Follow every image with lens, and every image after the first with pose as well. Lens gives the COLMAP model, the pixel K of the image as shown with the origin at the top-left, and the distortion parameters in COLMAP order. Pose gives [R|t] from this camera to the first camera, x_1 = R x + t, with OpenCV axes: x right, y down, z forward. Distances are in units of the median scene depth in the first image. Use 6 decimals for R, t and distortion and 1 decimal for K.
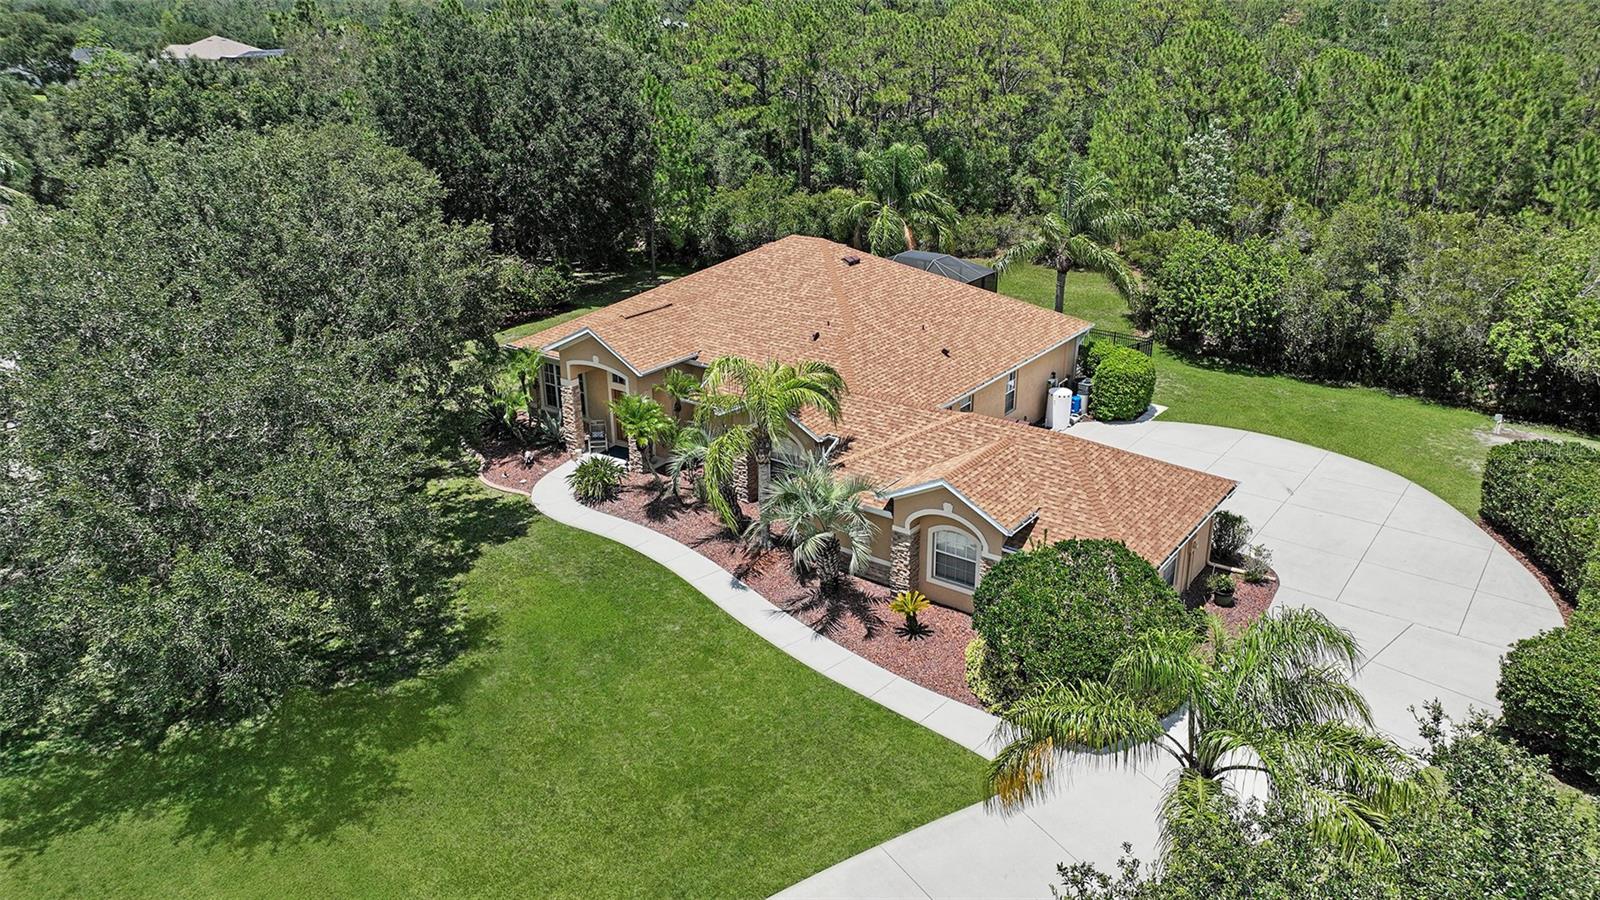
lens RADIAL K [[1163.7, 0, 816.4], [0, 1163.7, 448.1], [0, 0, 1]] dist [0.004844, 0.003099]
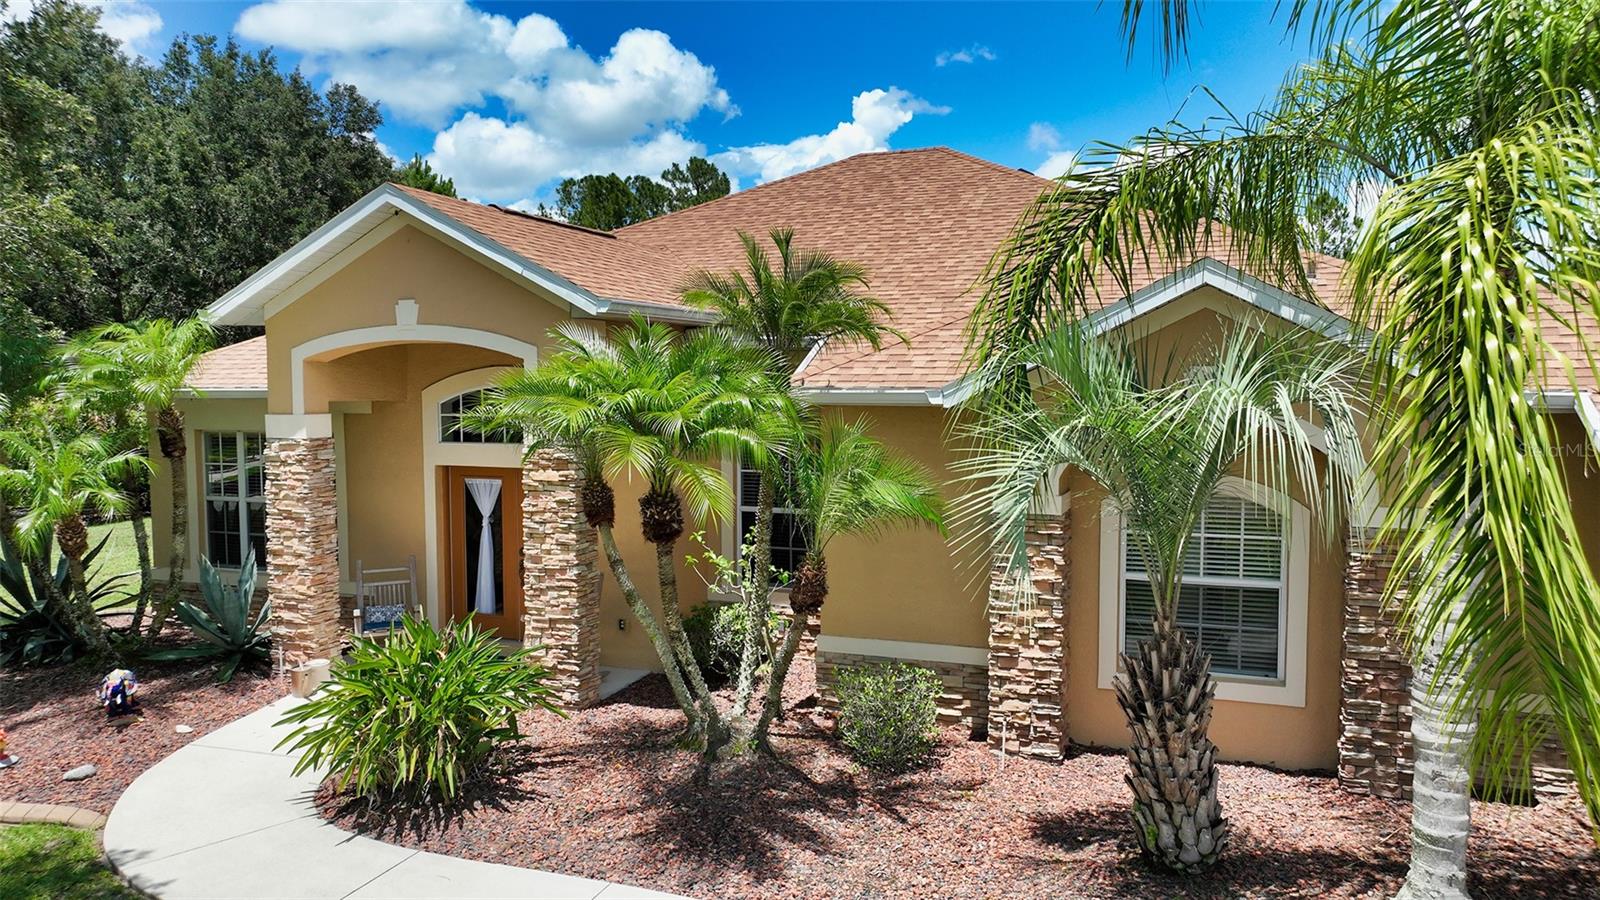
lens RADIAL K [[1129.6, 0, 800.0], [0, 1129.6, 450.0], [0, 0, 1]] dist [0.005806, 0.006521]
pose [[0.967597, -0.014146, 0.252104, -0.175869], [0.091250, 0.950542, -0.296890, 0.051192], [-0.235435, 0.310274, 0.921032, 0.770379]]
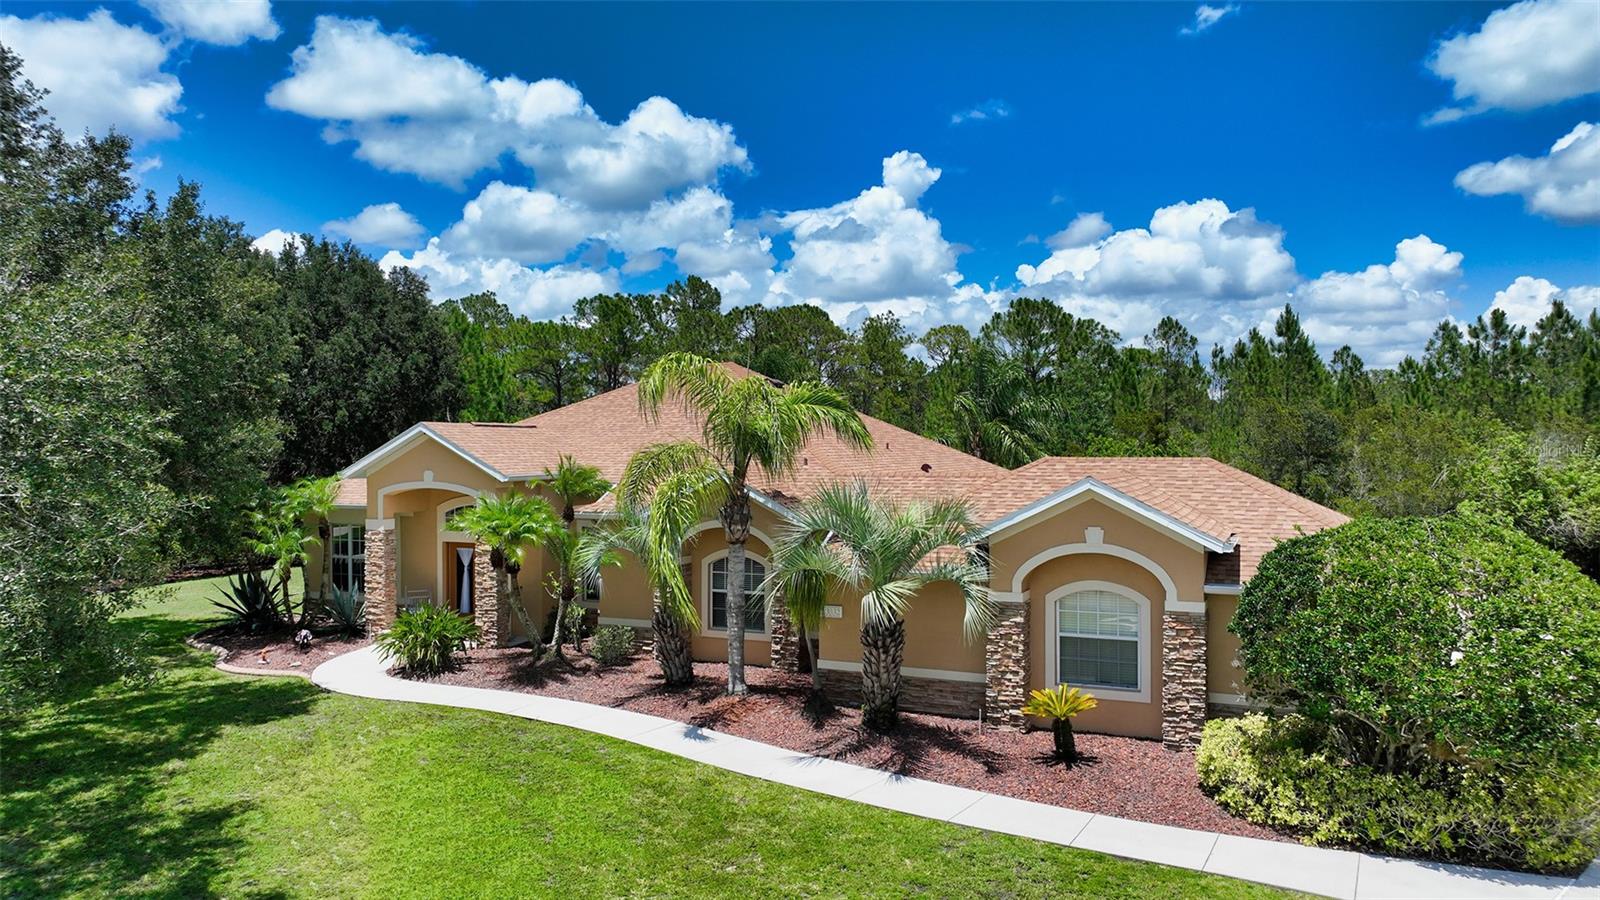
lens RADIAL K [[1129.6, 0, 800.0], [0, 1129.6, 450.0], [0, 0, 1]] dist [0.005806, 0.006521]
pose [[0.977700, 0.000553, 0.210006, -0.124501], [0.075012, 0.933110, -0.351679, 0.161289], [-0.196153, 0.359590, 0.912260, 0.385224]]
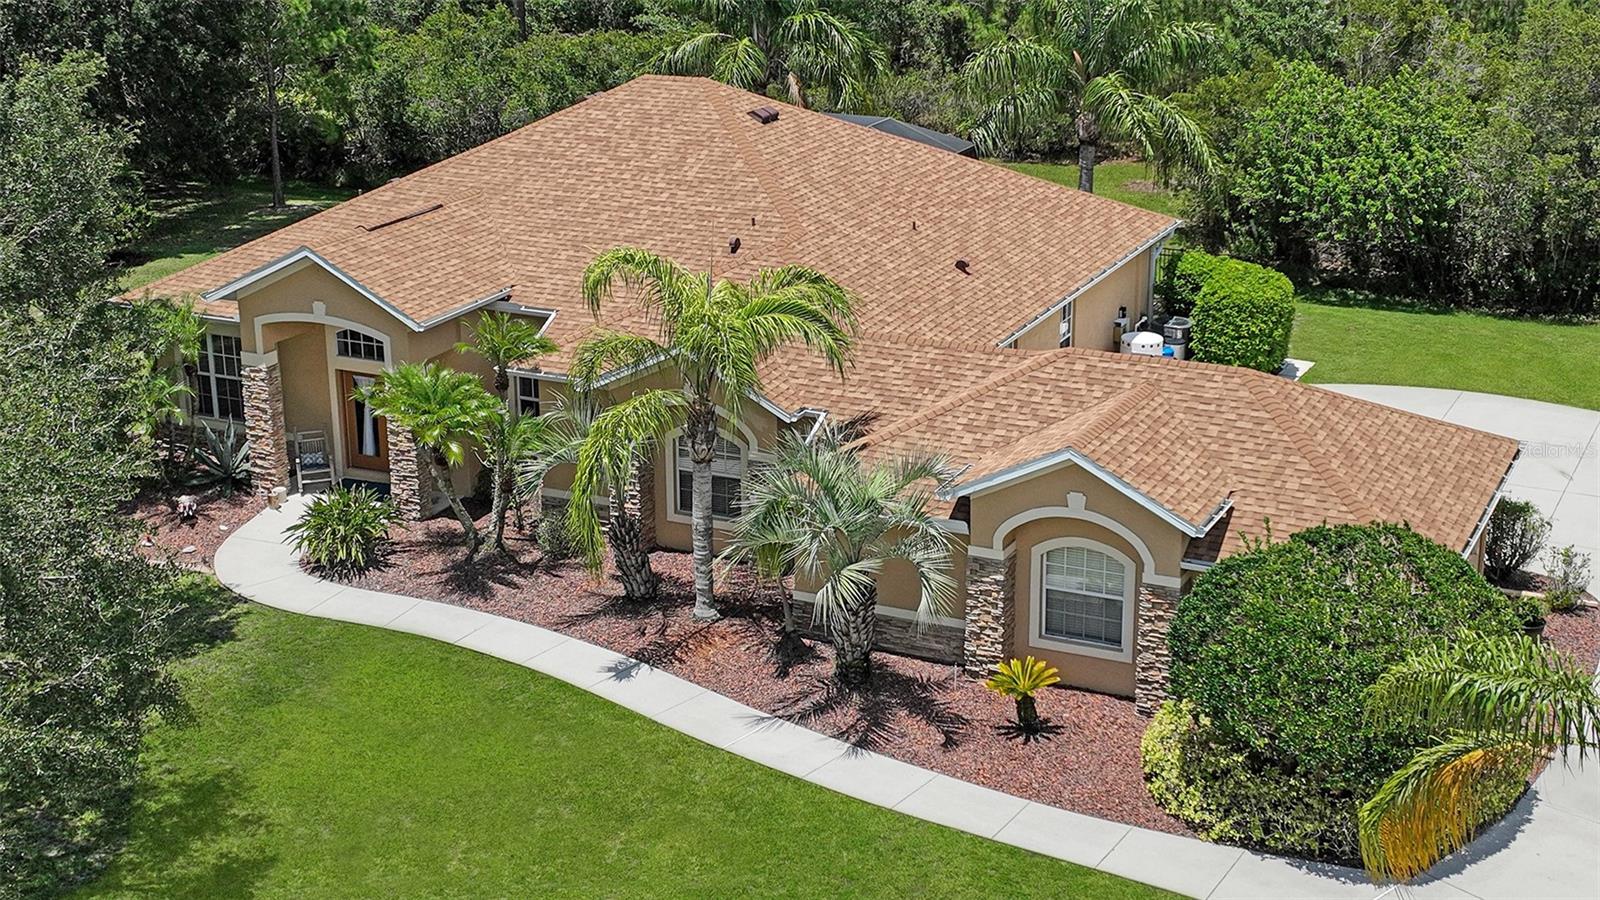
lens RADIAL K [[2263.5, 0, 830.3], [0, 2263.5, 448.9], [0, 0, 1]] dist [0.014473, -0.015226]
pose [[0.982620, -0.059335, 0.175891, -0.154741], [0.069327, 0.996279, -0.051213, 0.058623], [-0.172197, 0.062516, 0.983077, -0.044908]]
